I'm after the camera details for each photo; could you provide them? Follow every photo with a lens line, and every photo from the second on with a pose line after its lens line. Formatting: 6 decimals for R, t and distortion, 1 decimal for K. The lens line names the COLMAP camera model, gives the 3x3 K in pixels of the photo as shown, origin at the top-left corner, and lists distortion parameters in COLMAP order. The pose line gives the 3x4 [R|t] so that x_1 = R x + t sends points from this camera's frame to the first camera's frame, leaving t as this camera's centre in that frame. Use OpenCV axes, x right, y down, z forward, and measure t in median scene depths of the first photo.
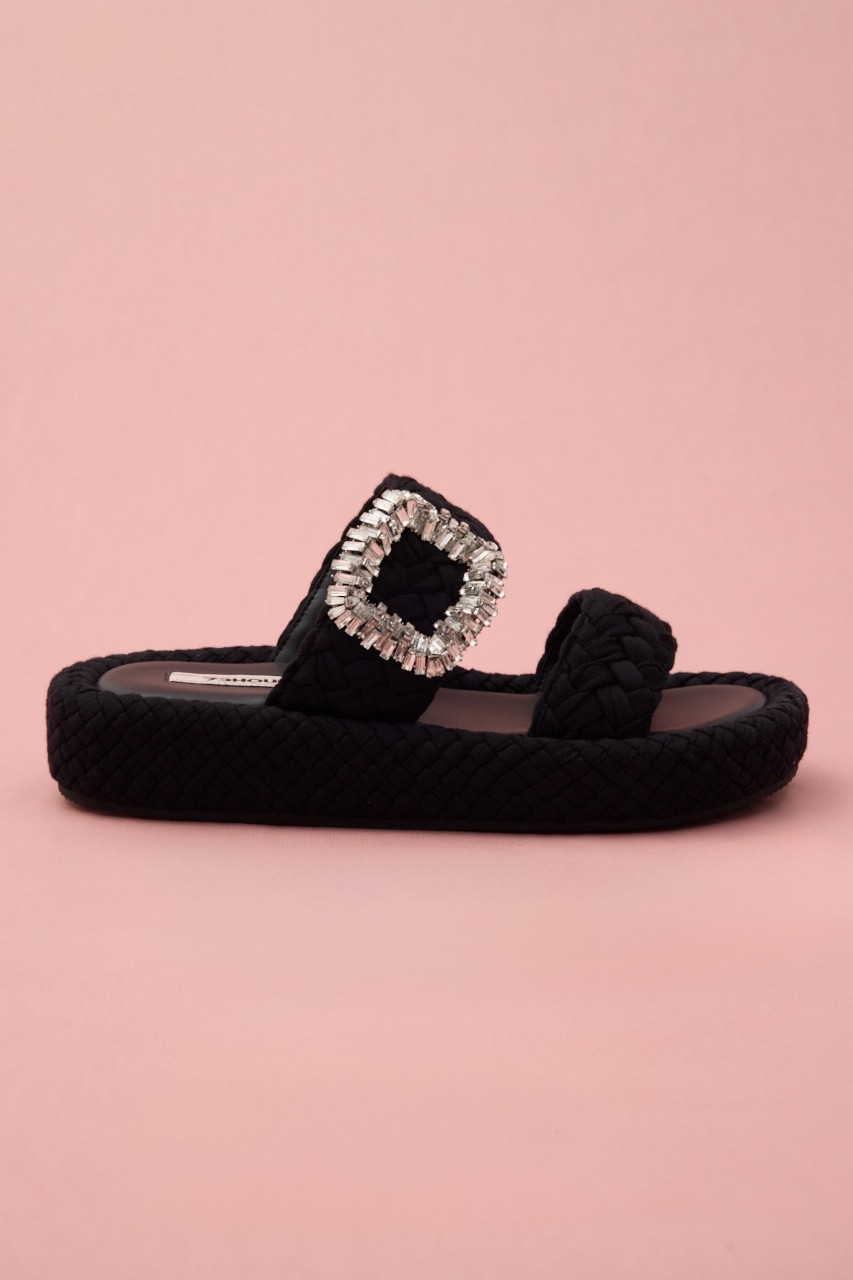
lens RADIAL K [[4125.1, 0, 426.5], [0, 4125.1, 640.0], [0, 0, 1]] dist [-0.148630, -0.533402]
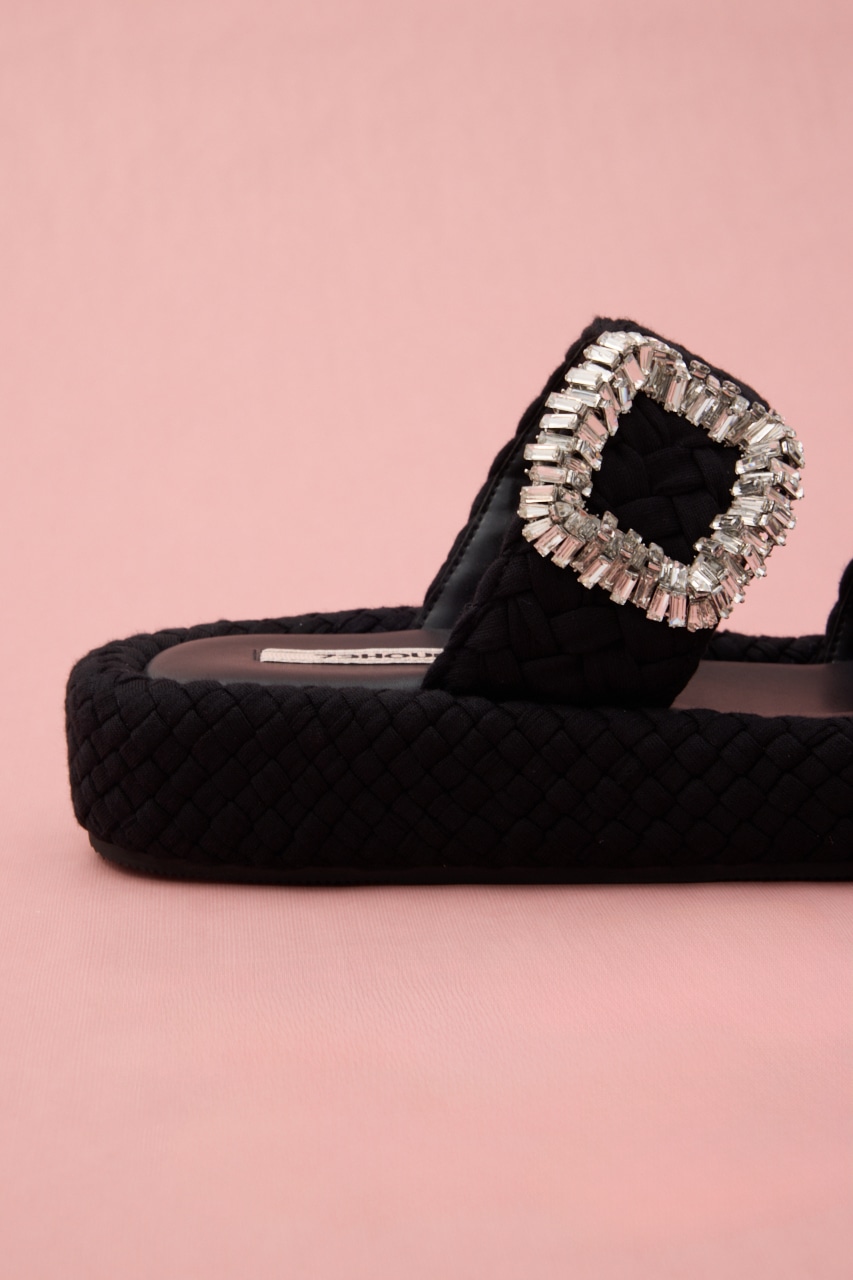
lens RADIAL K [[4125.1, 0, 426.5], [0, 4125.1, 640.0], [0, 0, 1]] dist [-0.148630, -0.533402]
pose [[0.999124, -0.041797, -0.002025, -0.037008], [0.041755, 0.998972, -0.017668, 0.019373], [0.002761, 0.017568, 0.999842, 0.387110]]
